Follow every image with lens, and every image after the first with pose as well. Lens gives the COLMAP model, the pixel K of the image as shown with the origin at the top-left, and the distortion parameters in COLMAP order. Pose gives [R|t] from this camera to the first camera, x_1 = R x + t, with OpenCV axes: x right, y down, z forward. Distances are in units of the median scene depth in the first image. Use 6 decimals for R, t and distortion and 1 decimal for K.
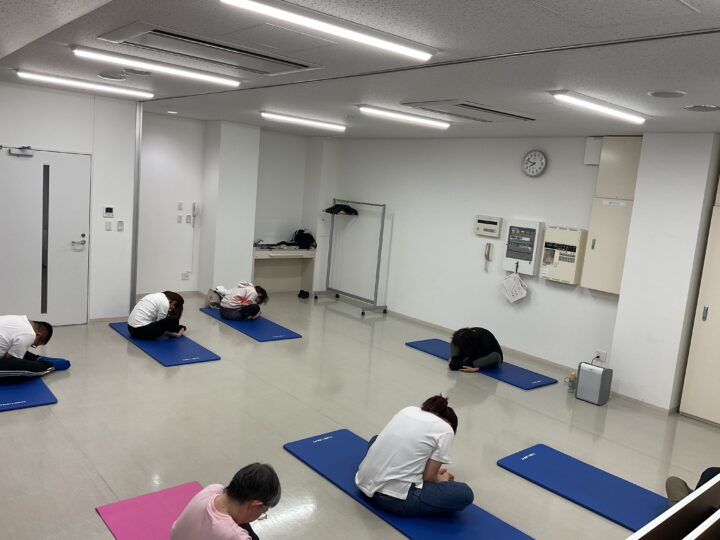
lens RADIAL K [[591.3, 0, 361.2], [0, 591.3, 268.1], [0, 0, 1]] dist [0.049316, -0.112371]
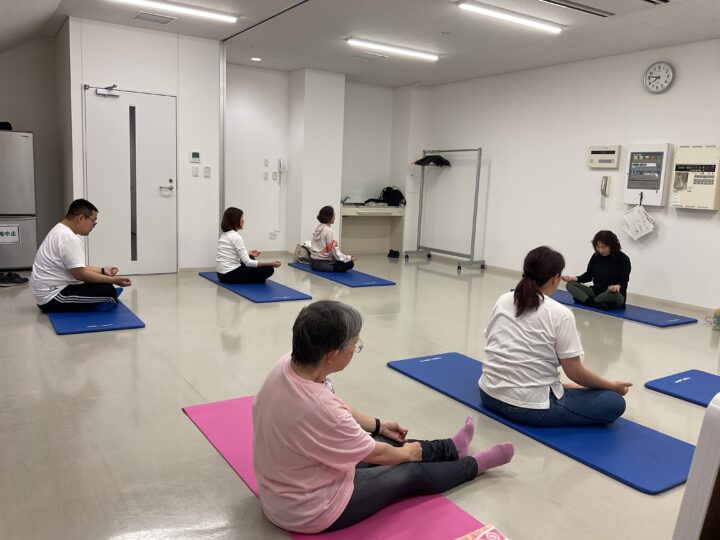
lens RADIAL K [[591.3, 0, 360.2], [0, 591.3, 267.6], [0, 0, 1]] dist [0.049316, -0.112371]
pose [[0.990135, -0.023152, -0.138191, -0.028013], [0.023168, 0.999730, -0.001490, 0.092131], [0.138188, -0.001727, 0.990404, 0.075844]]
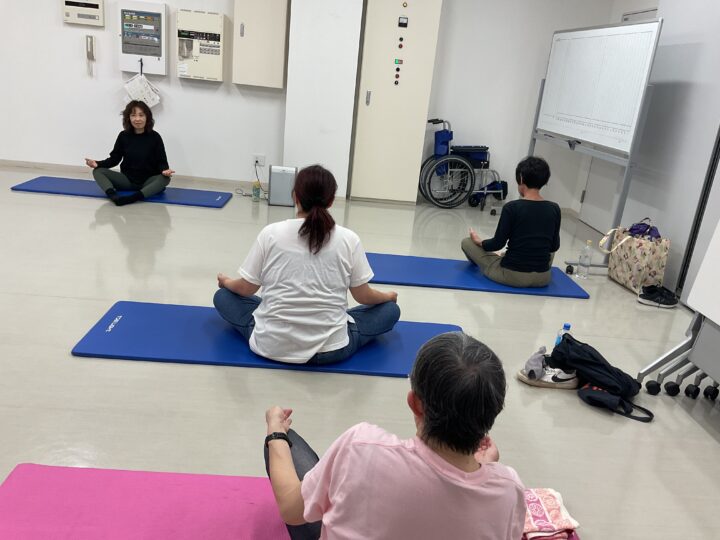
lens RADIAL K [[591.3, 0, 356.5], [0, 591.3, 266.1], [0, 0, 1]] dist [0.049316, -0.112371]
pose [[0.617324, -0.268129, 0.739607, -0.215019], [0.064553, 0.954221, 0.292053, 0.040306], [-0.784056, -0.132547, 0.606372, 0.264329]]
